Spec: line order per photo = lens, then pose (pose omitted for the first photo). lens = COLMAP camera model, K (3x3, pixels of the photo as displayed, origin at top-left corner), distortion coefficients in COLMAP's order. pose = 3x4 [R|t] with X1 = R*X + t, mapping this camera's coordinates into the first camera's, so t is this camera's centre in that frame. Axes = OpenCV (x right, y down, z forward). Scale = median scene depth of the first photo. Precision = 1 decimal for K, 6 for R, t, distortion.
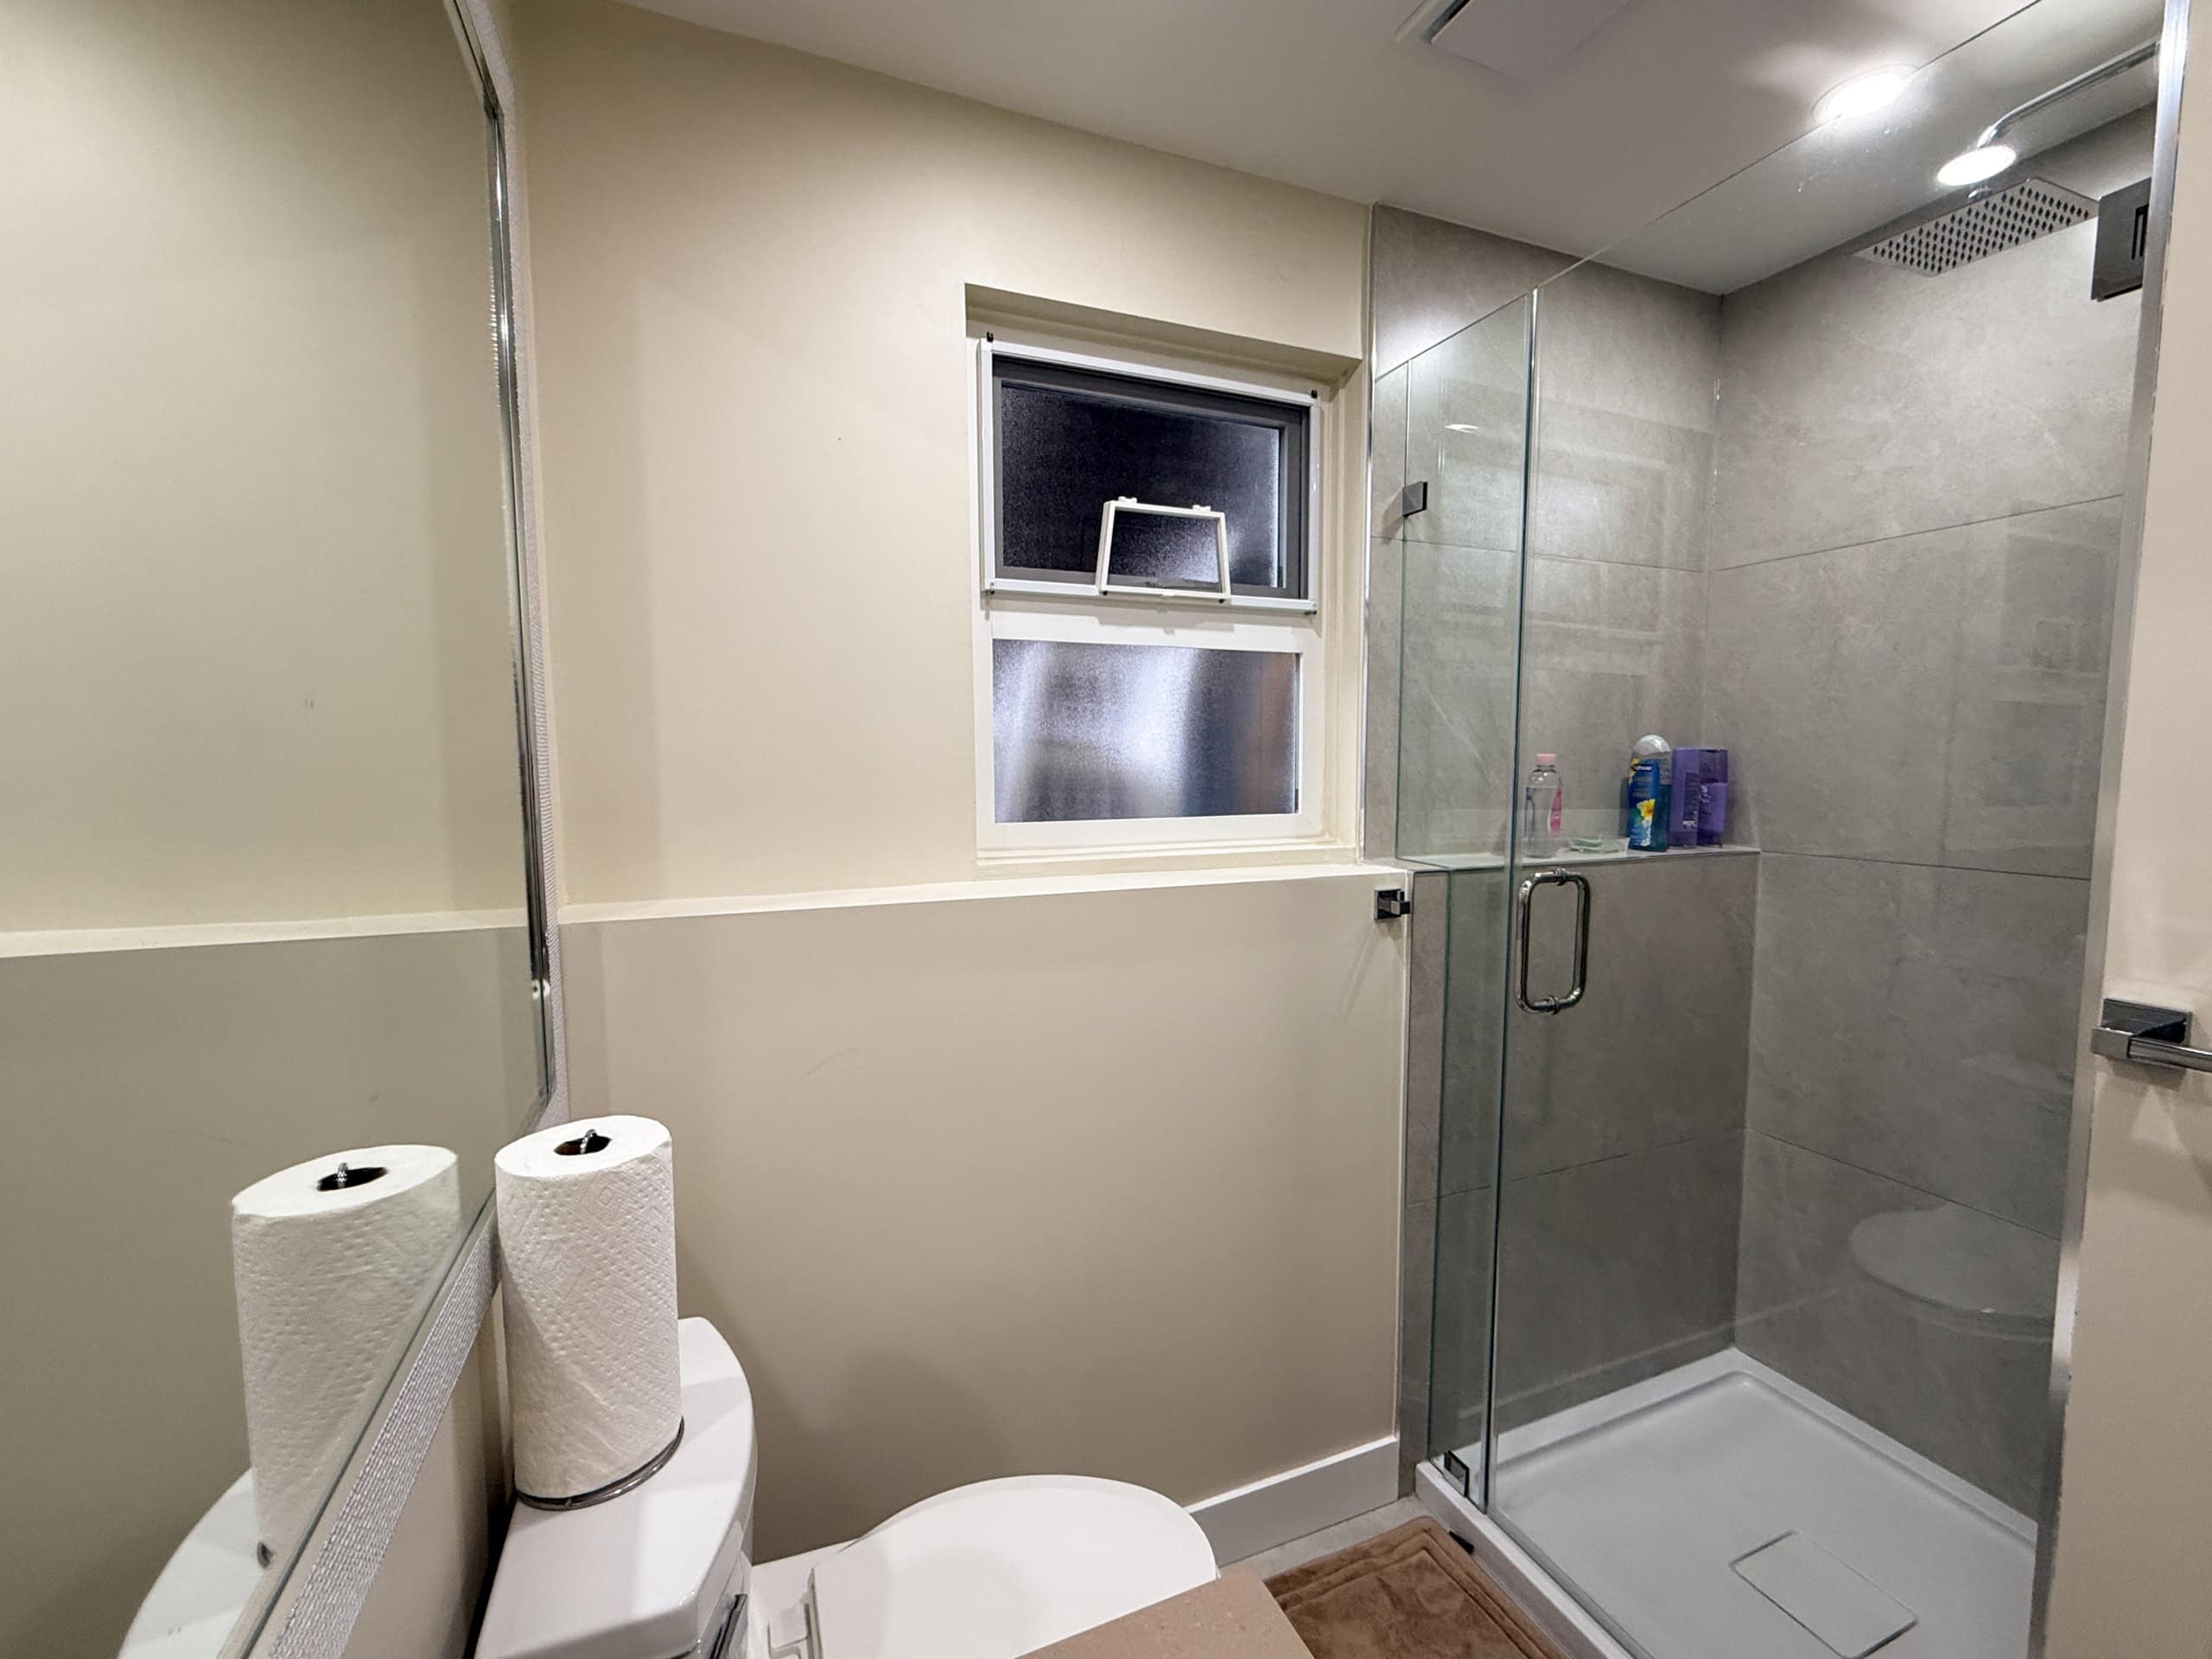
lens RADIAL K [[936.5, 0, 1106.0], [0, 936.5, 829.5], [0, 0, 1]] dist [0.000826, 0.000148]
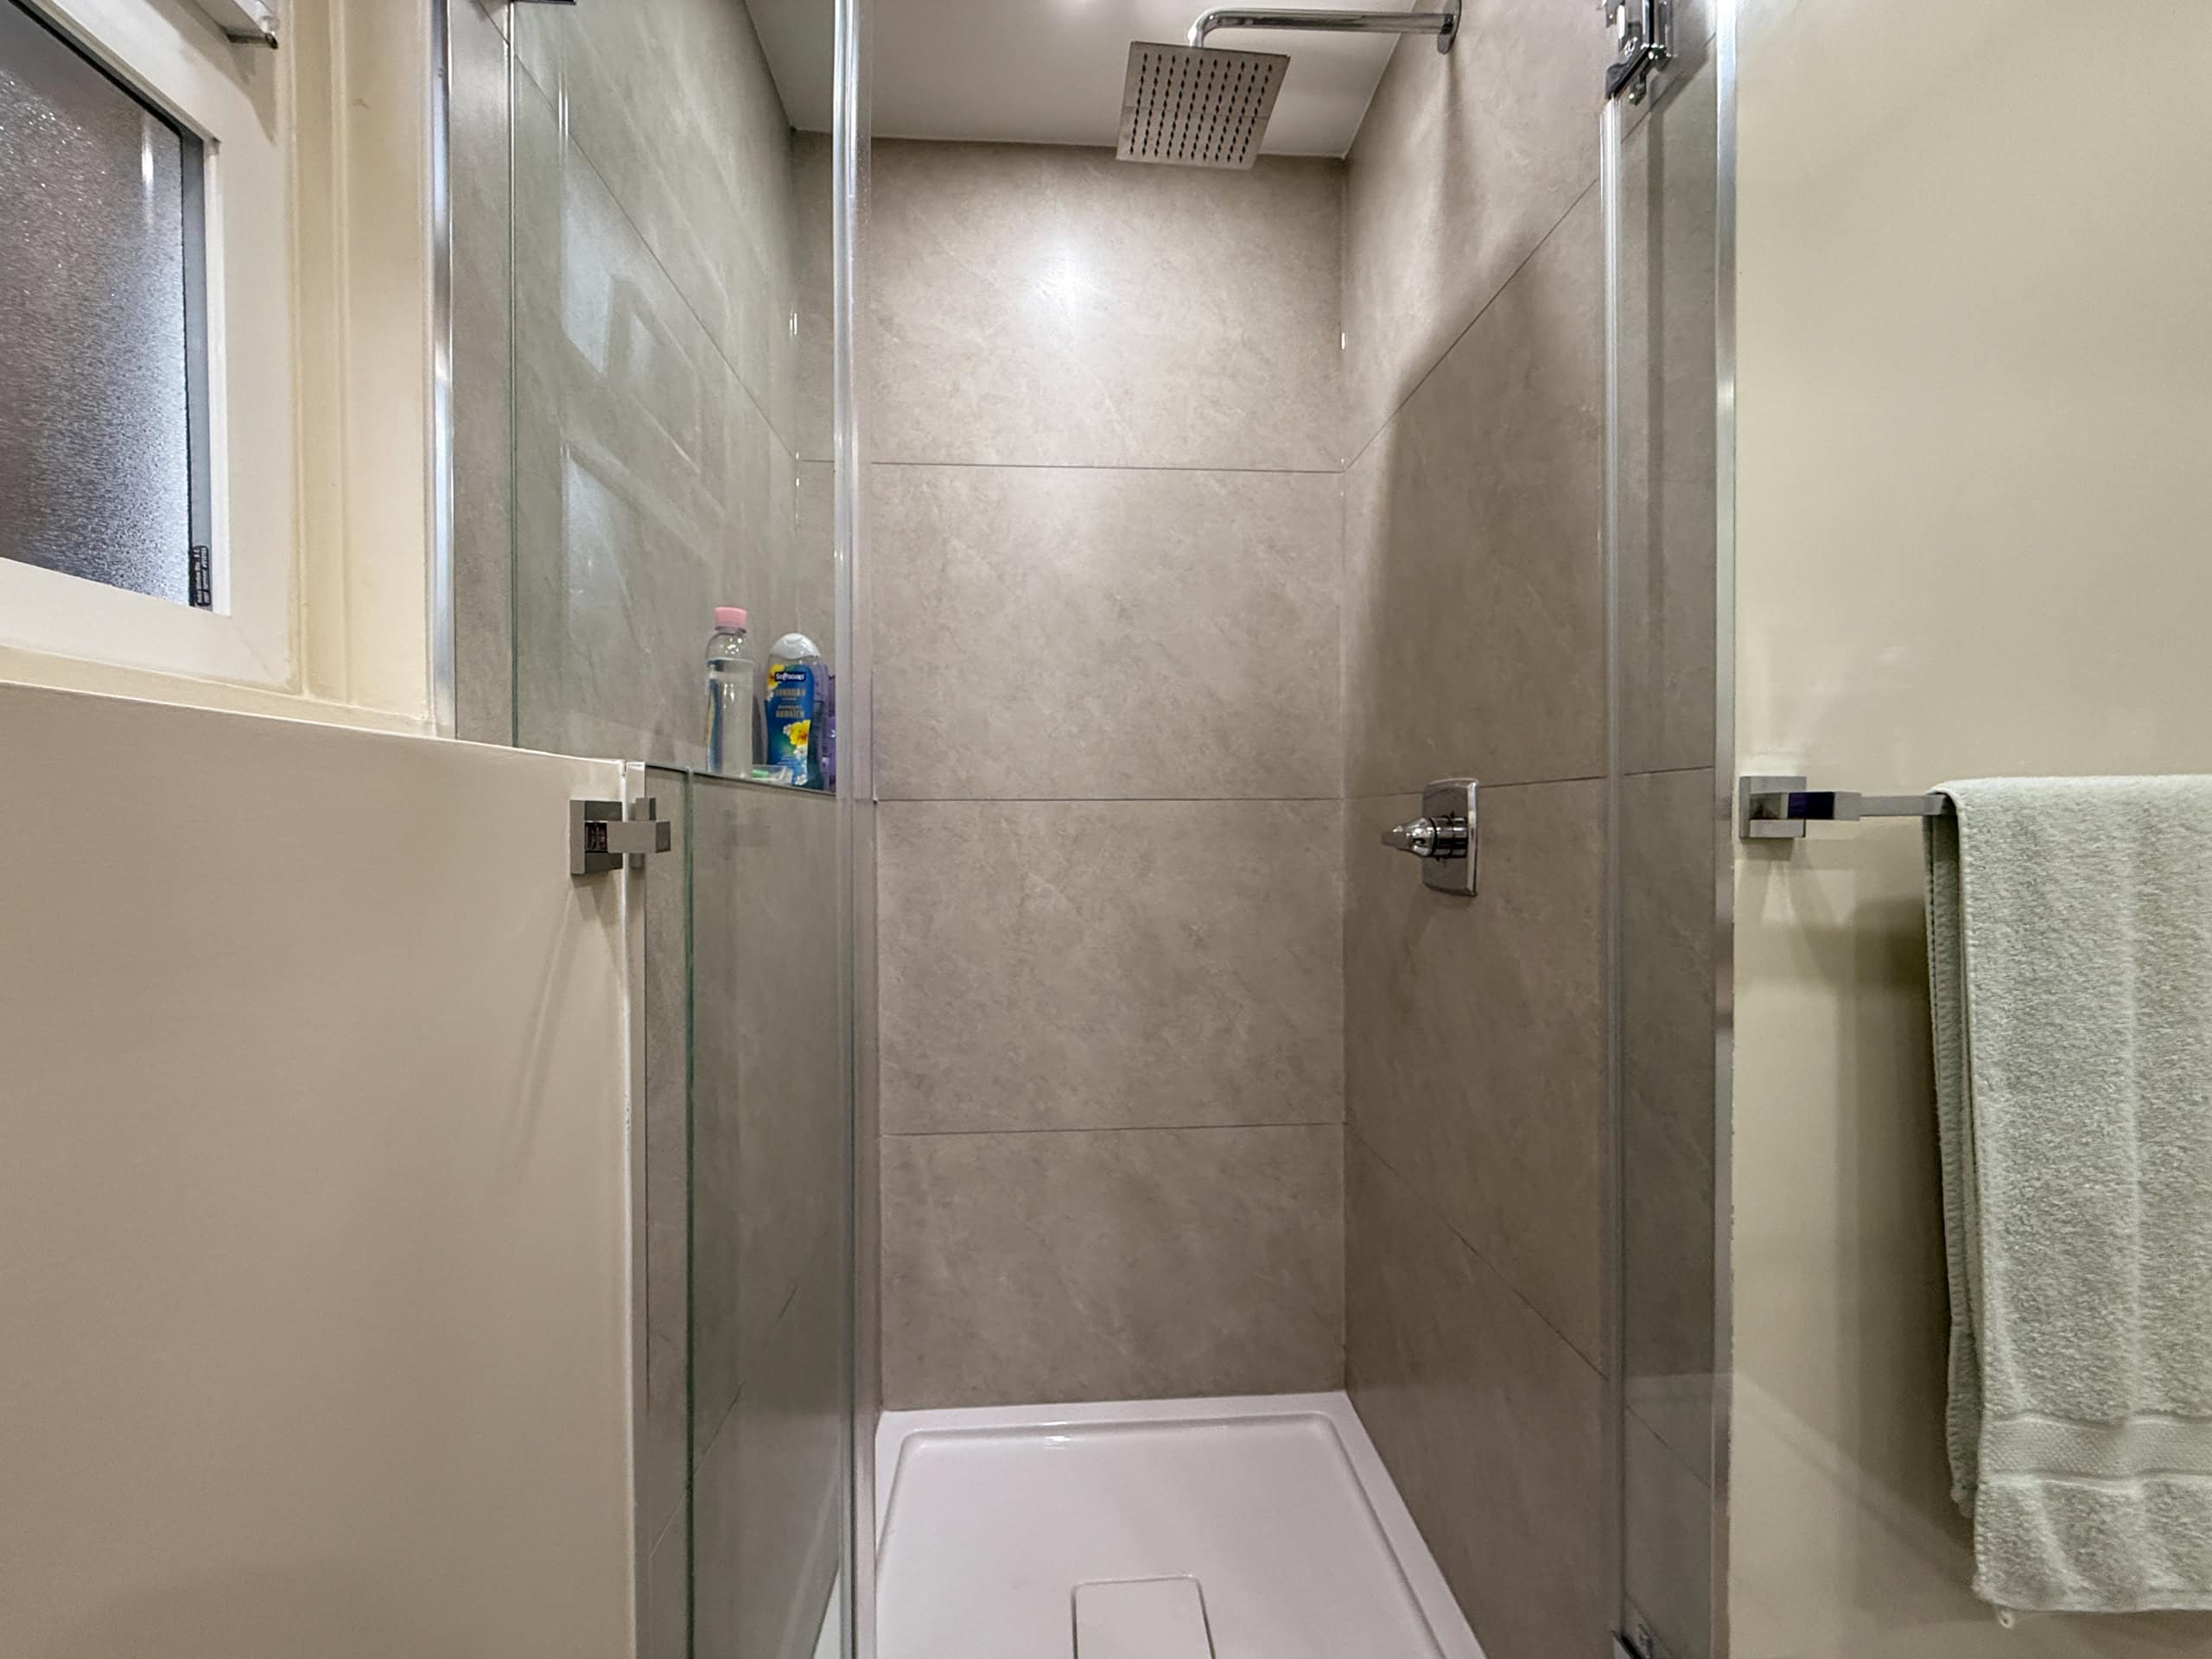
lens RADIAL K [[884.8, 0, 1102.2], [0, 884.8, 827.9], [0, 0, 1]] dist [-0.000295, -0.000501]
pose [[0.330107, -0.002181, 0.943941, 0.012022], [0.080075, 0.996457, -0.025700, 0.092722], [-0.940541, 0.084070, 0.329113, 0.604059]]
